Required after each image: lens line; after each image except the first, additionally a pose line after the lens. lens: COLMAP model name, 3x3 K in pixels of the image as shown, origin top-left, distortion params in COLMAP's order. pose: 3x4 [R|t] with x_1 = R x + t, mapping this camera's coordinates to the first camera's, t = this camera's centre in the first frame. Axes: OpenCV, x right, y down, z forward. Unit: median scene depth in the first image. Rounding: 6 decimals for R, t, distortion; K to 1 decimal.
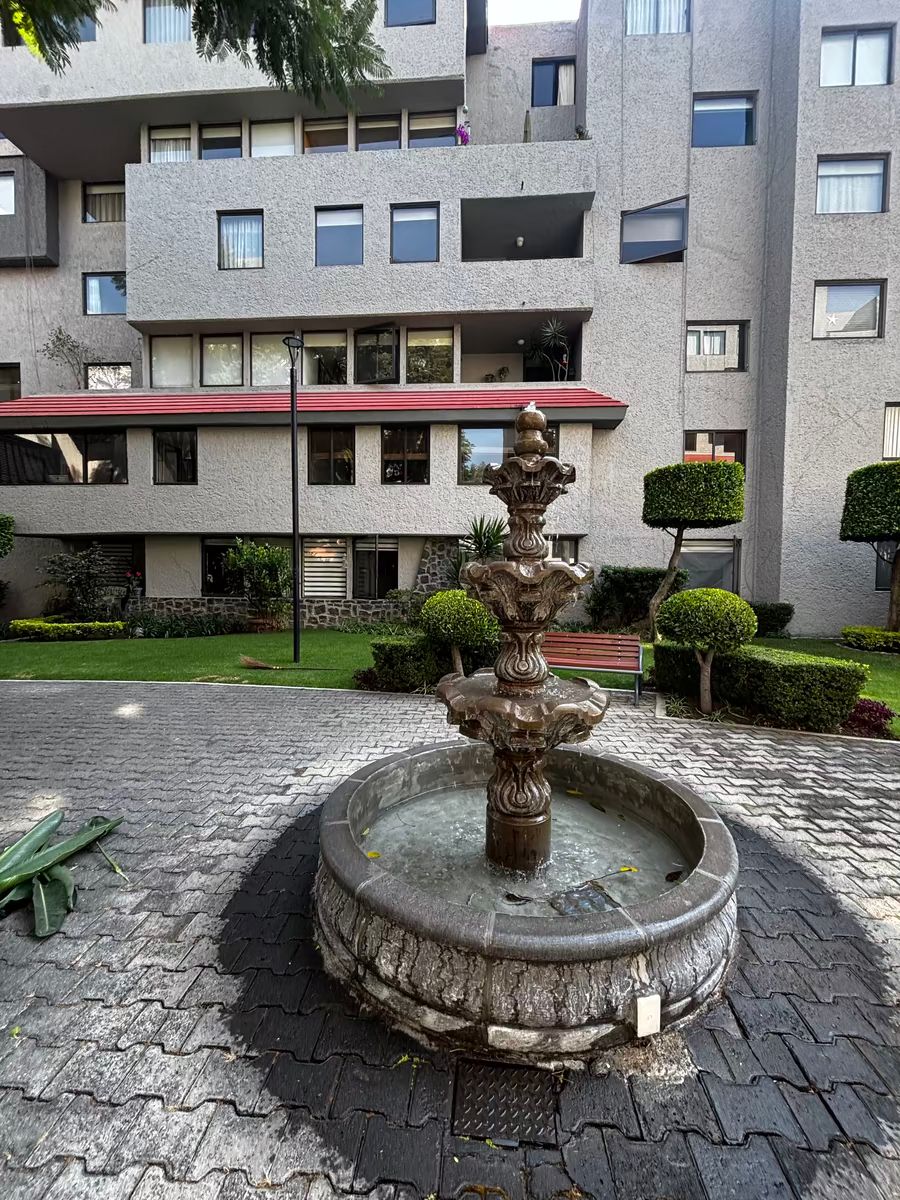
lens RADIAL K [[481.5, 0, 452.2], [0, 481.5, 598.1], [0, 0, 1]] dist [0.000902, -0.001347]
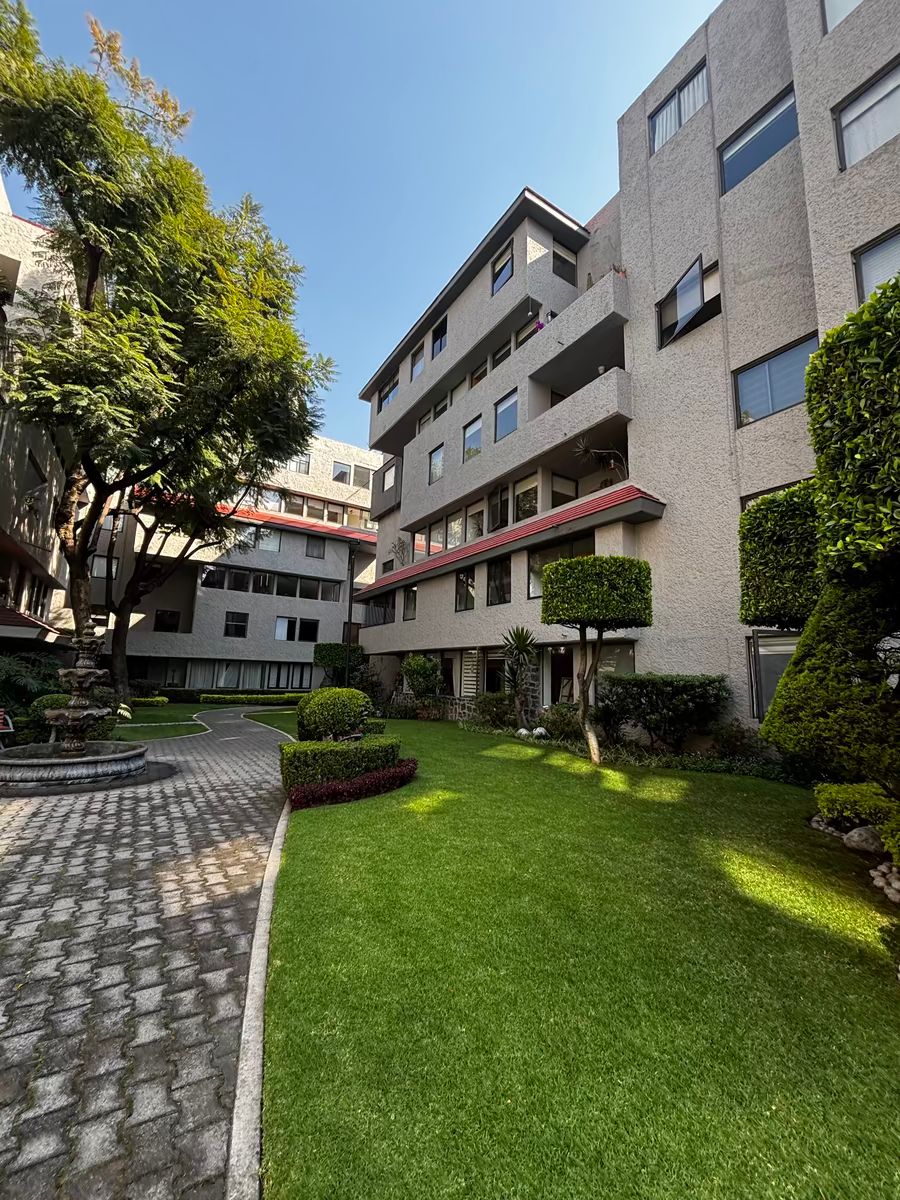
lens RADIAL K [[481.5, 0, 446.1], [0, 481.5, 603.0], [0, 0, 1]] dist [0.000902, -0.001347]
pose [[0.594114, -0.116286, -0.795931, 0.796389], [-0.053368, 0.981617, -0.183250, -0.010358], [0.802609, 0.151349, 0.576986, 0.189478]]
